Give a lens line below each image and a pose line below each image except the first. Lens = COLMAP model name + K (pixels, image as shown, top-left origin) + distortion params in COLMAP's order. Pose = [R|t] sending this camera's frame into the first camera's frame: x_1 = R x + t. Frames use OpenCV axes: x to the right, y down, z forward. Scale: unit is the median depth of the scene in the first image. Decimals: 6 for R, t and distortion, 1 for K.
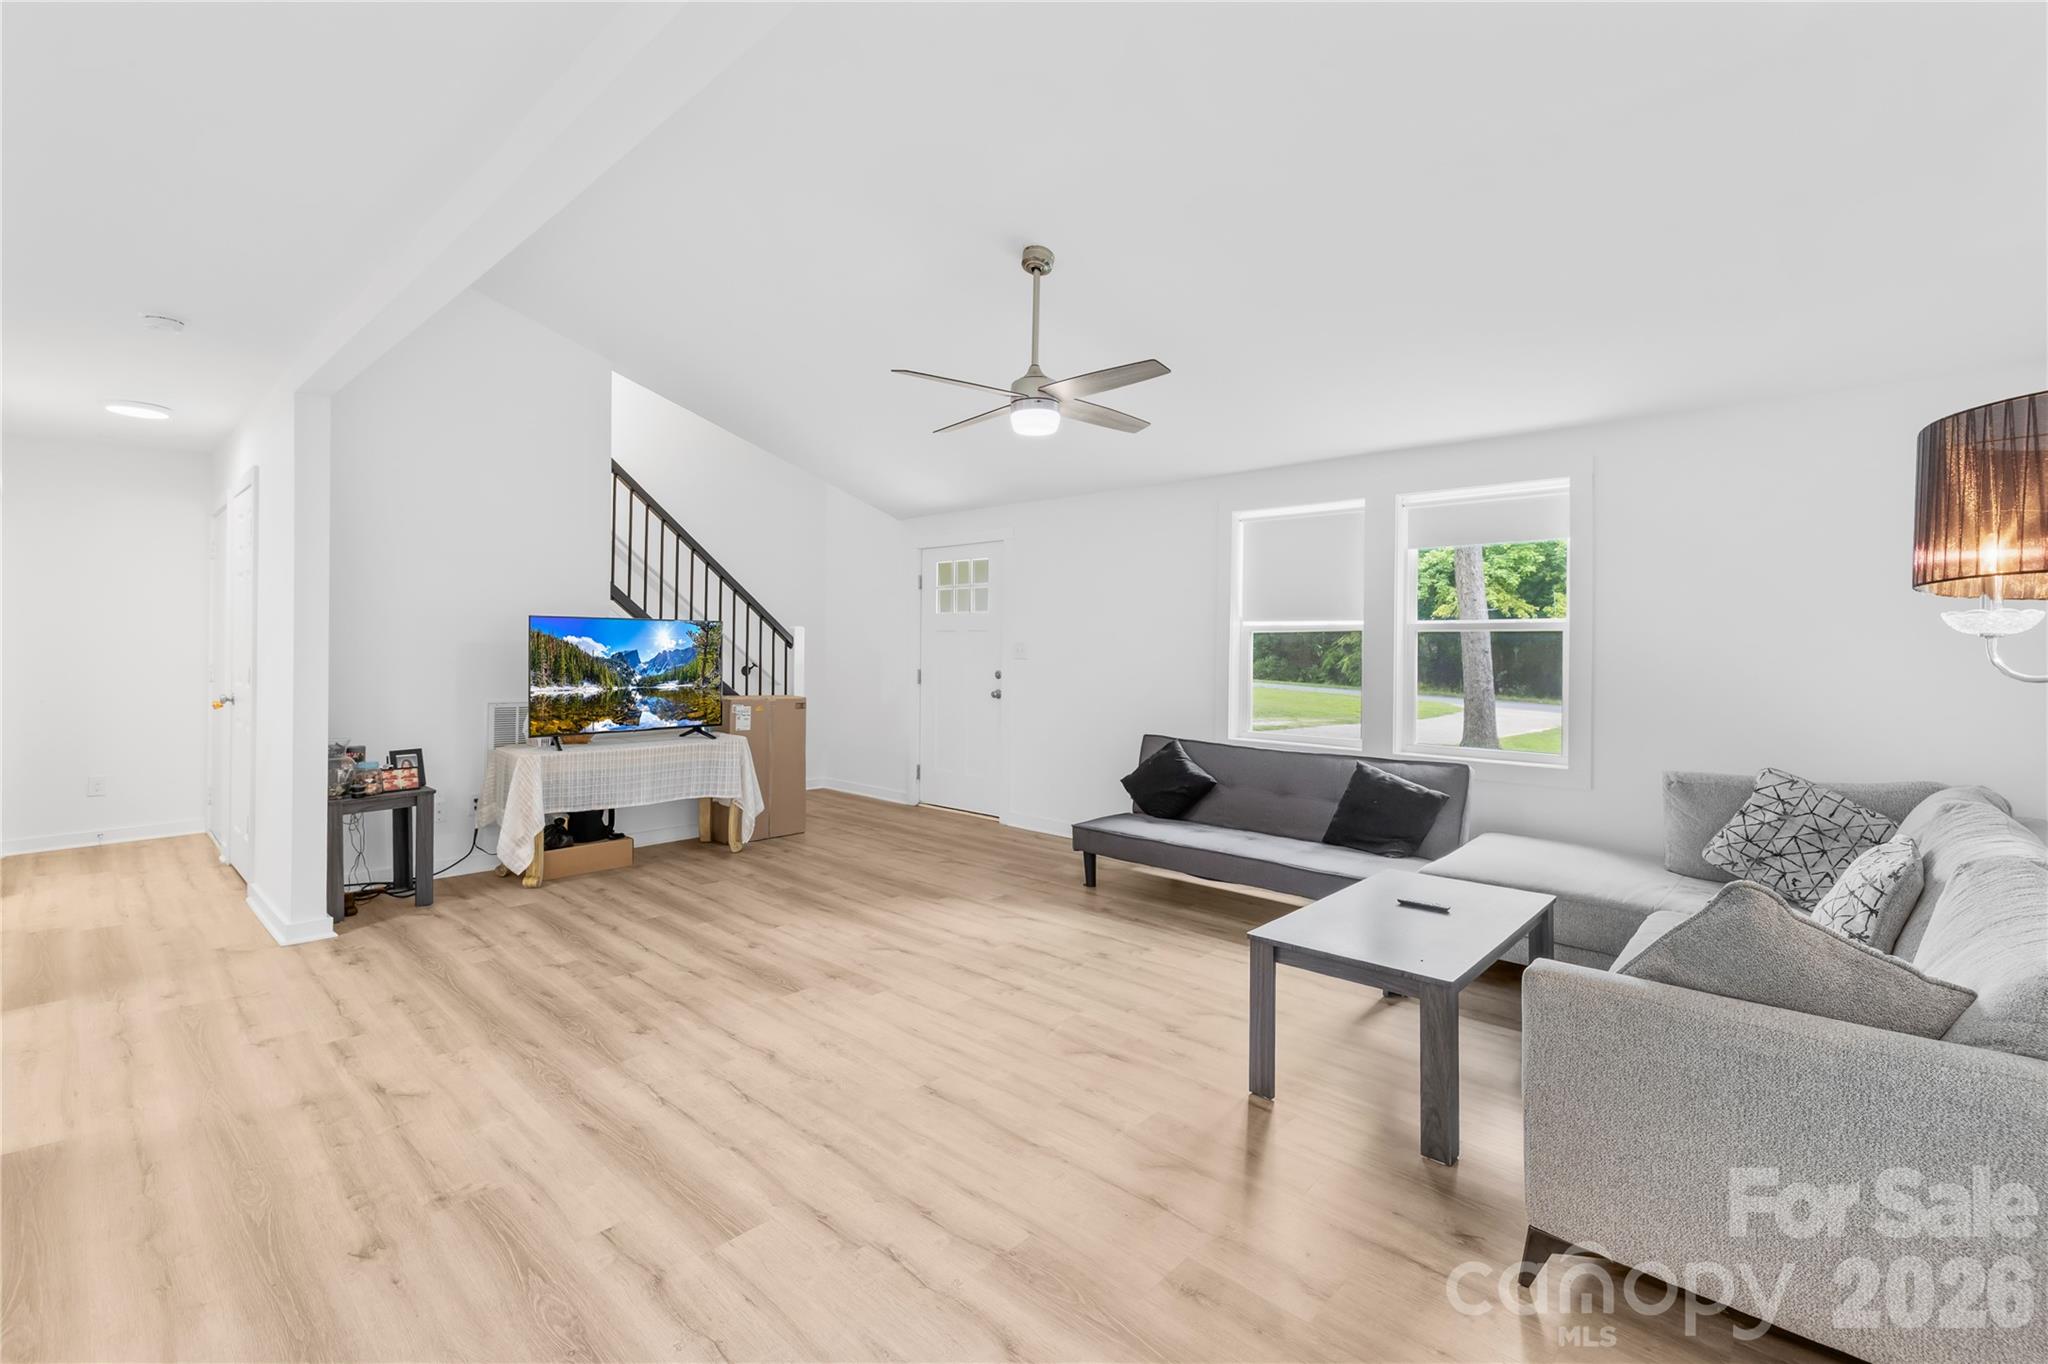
lens RADIAL K [[879.3, 0, 1024.4], [0, 879.3, 661.7], [0, 0, 1]] dist [-0.000233, -0.000138]
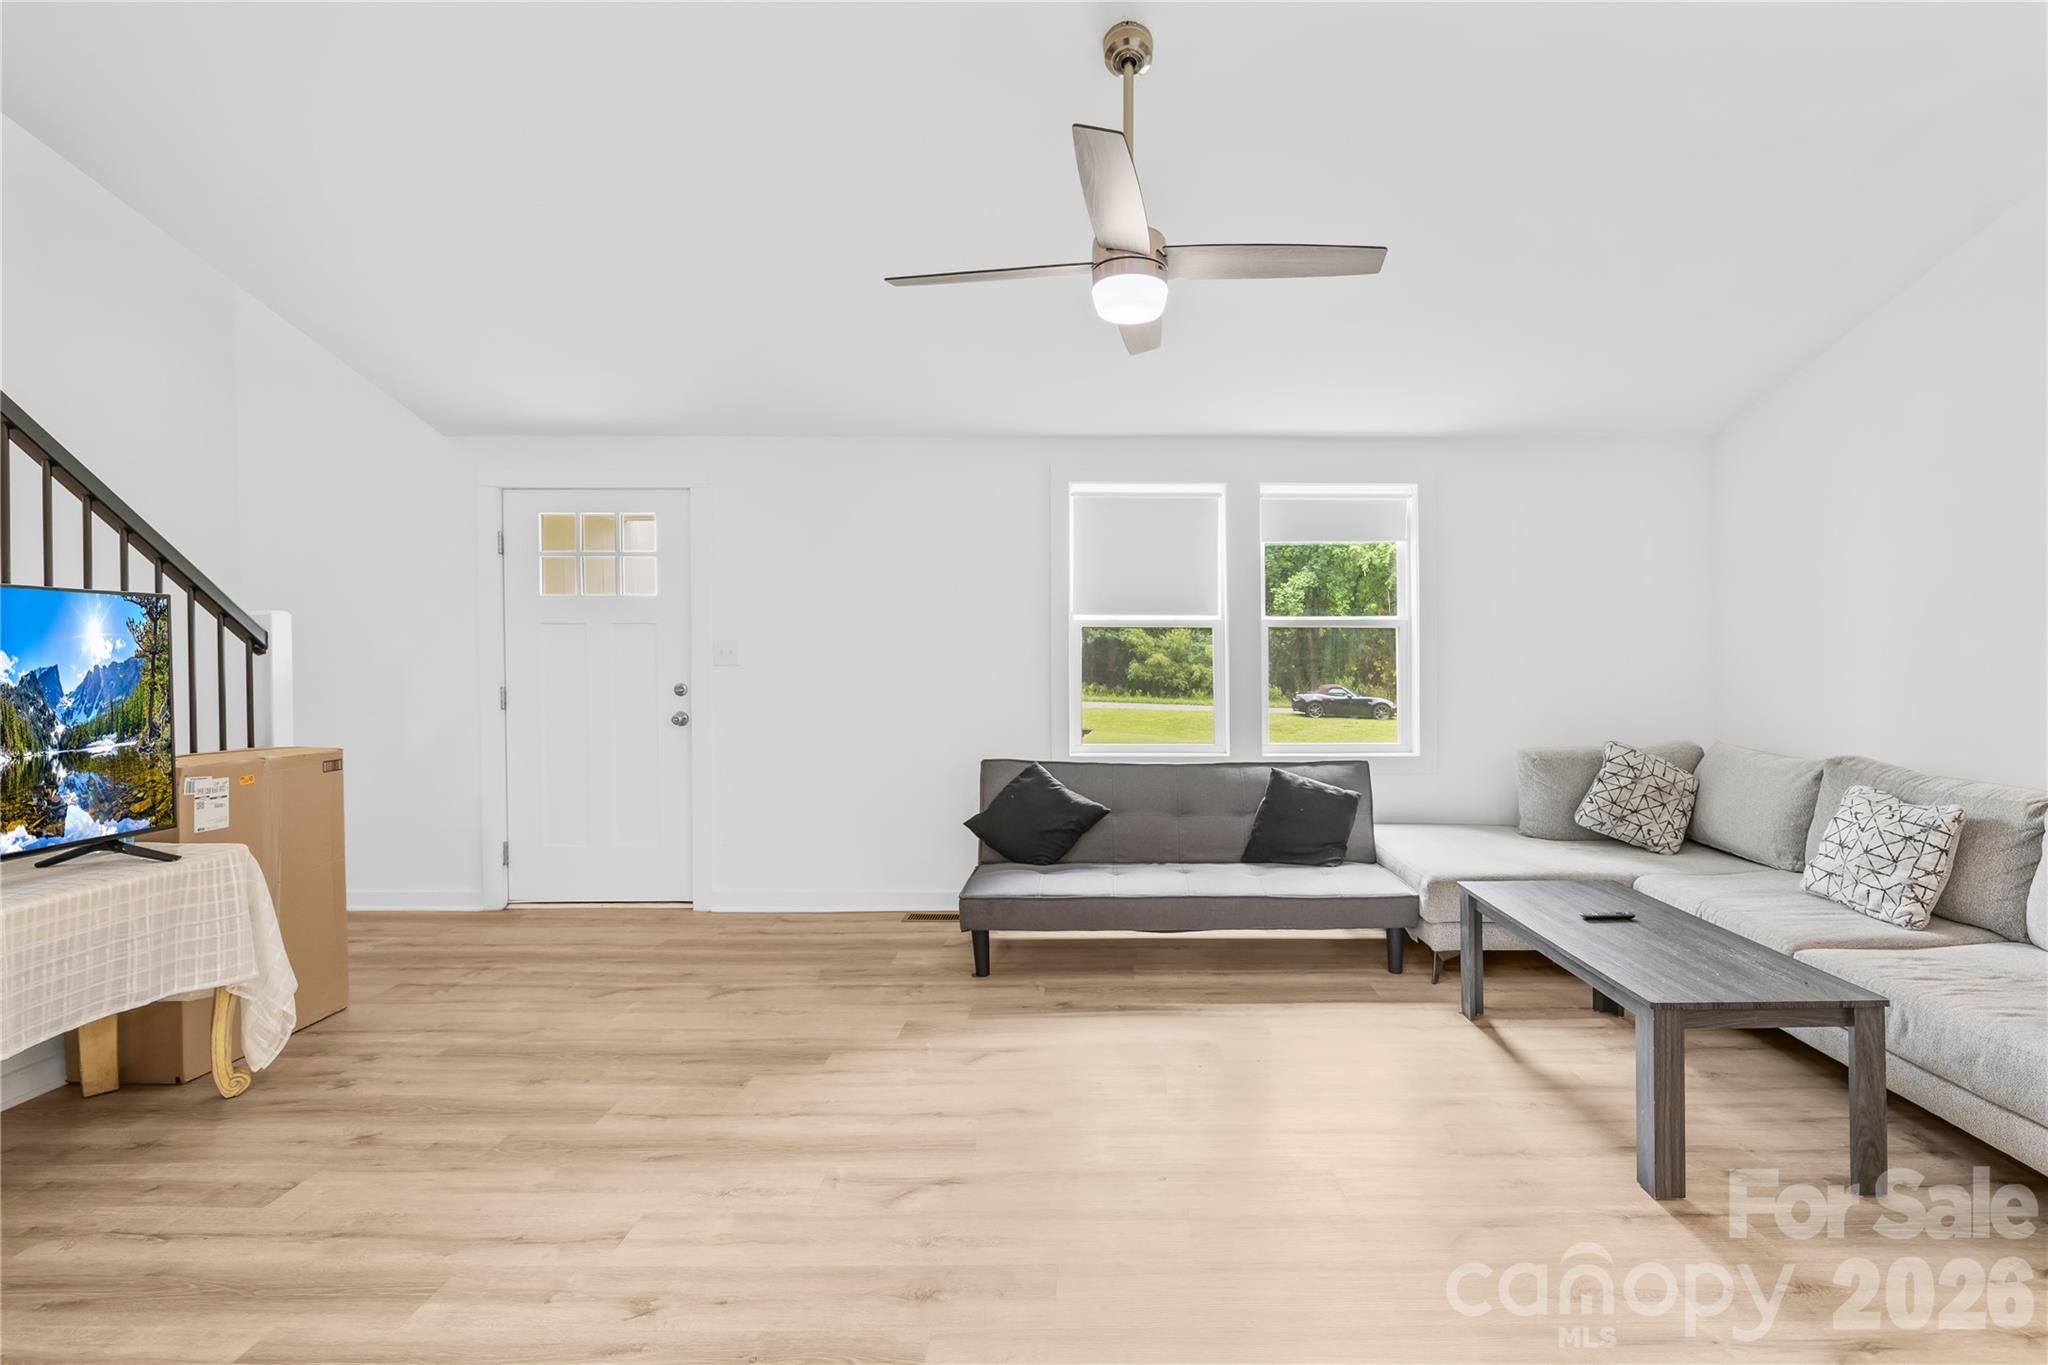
lens RADIAL K [[879.3, 0, 1024.8], [0, 879.3, 669.6], [0, 0, 1]] dist [-0.000233, -0.000138]
pose [[0.737419, -0.024536, 0.674989, -0.381267], [0.018923, 0.999698, 0.015666, -0.007936], [-0.675170, 0.001220, 0.737661, 0.438919]]
